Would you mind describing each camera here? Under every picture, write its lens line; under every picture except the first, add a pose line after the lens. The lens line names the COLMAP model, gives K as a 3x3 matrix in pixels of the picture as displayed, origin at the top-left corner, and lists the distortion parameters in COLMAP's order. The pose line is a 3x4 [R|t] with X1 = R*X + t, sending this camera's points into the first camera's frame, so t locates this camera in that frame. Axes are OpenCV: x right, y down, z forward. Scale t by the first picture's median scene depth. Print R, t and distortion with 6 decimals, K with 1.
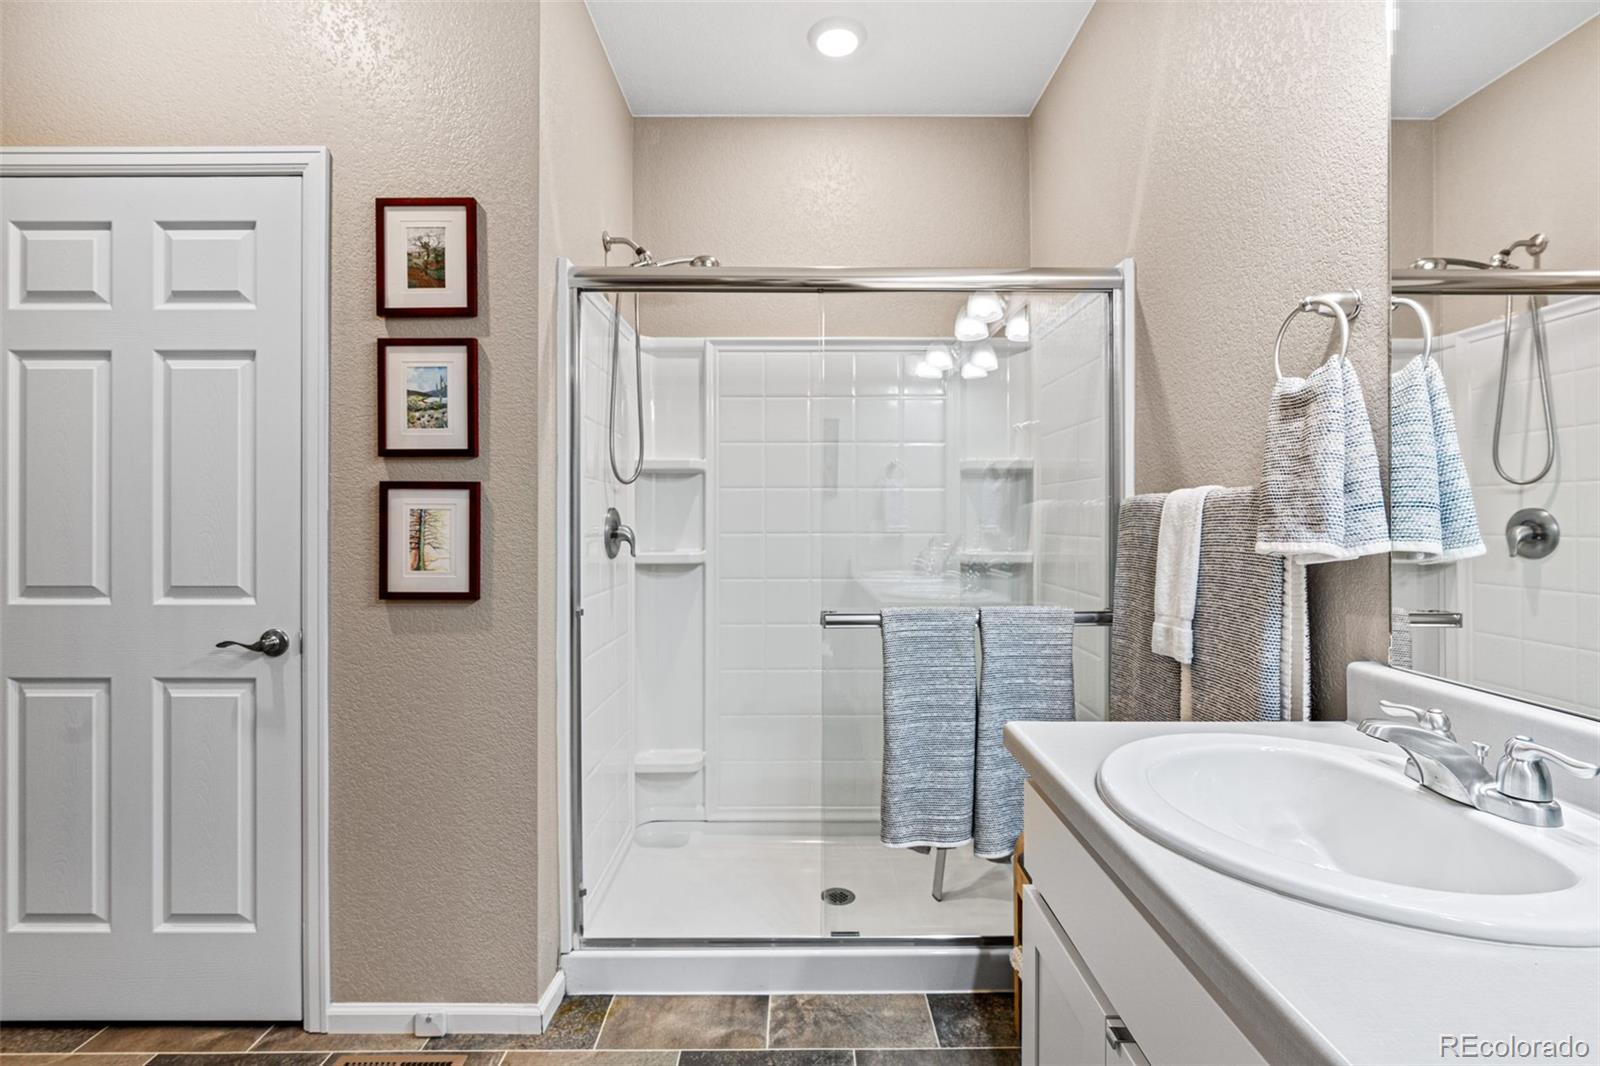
lens RADIAL K [[724.2, 0, 796.5], [0, 724.2, 520.8], [0, 0, 1]] dist [-0.010981, 0.001133]
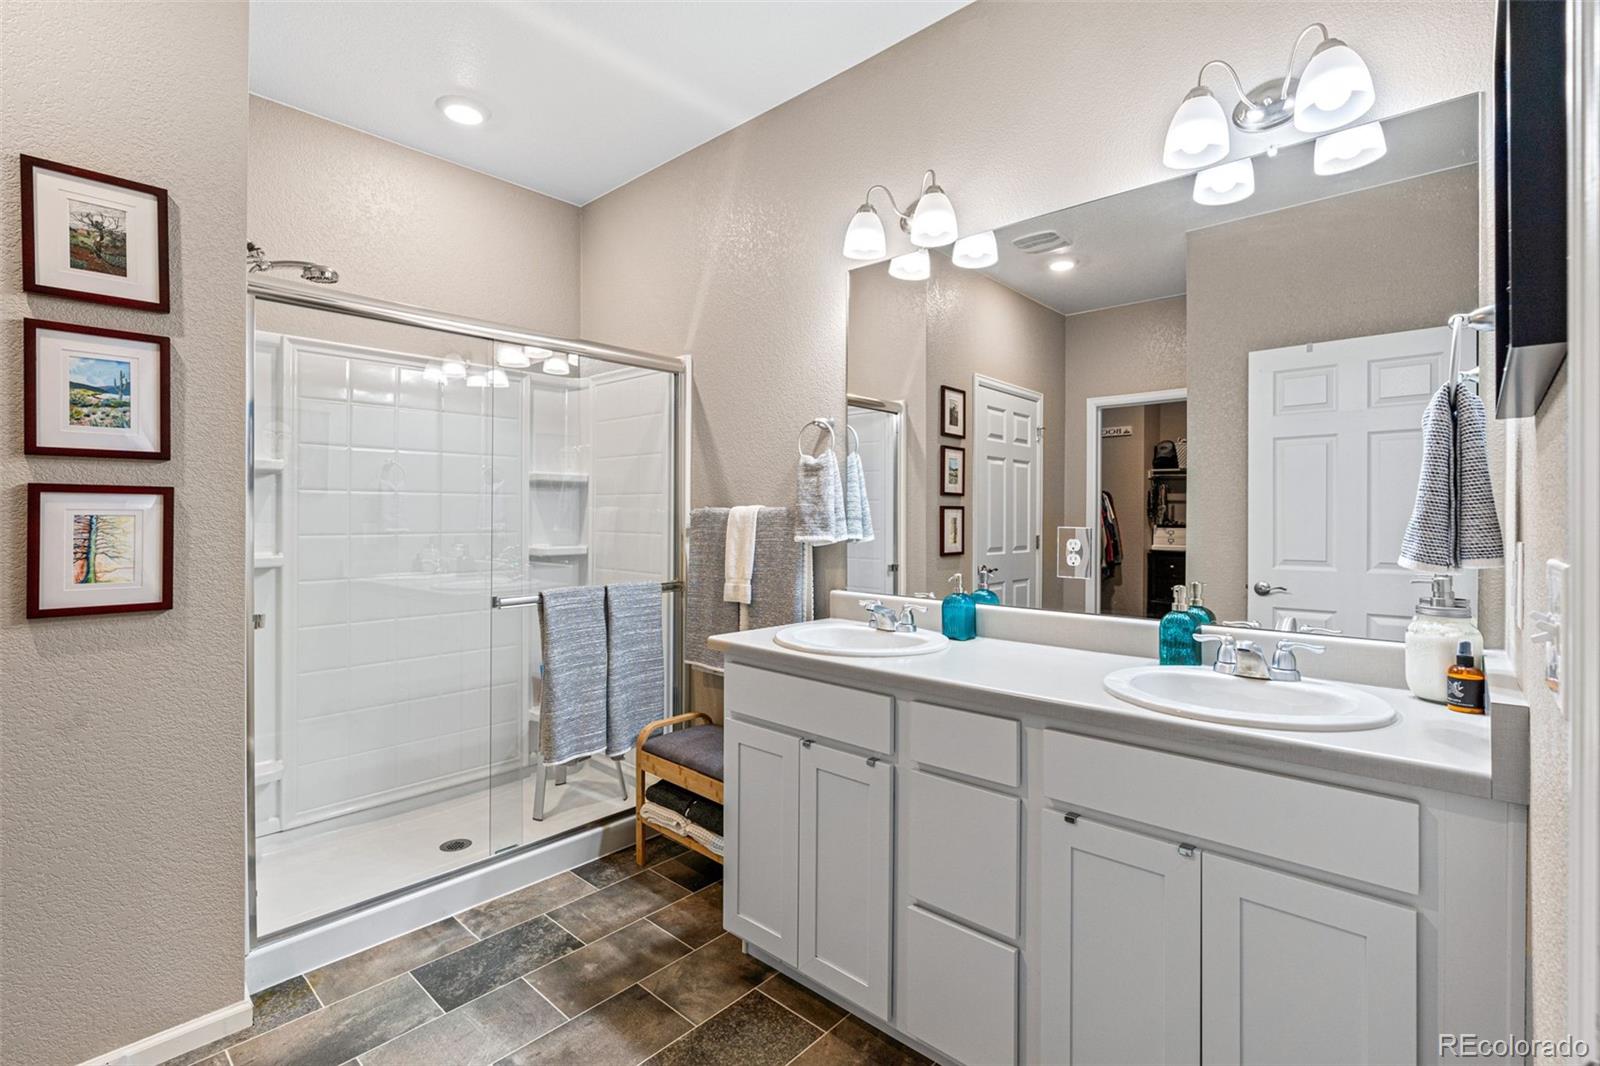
lens RADIAL K [[724.2, 0, 800.9], [0, 724.2, 526.8], [0, 0, 1]] dist [-0.010981, 0.001133]
pose [[0.678299, -0.008571, 0.734736, -0.577228], [-0.002858, 0.999894, 0.014302, -0.017054], [-0.734780, -0.011801, 0.678203, -0.266801]]
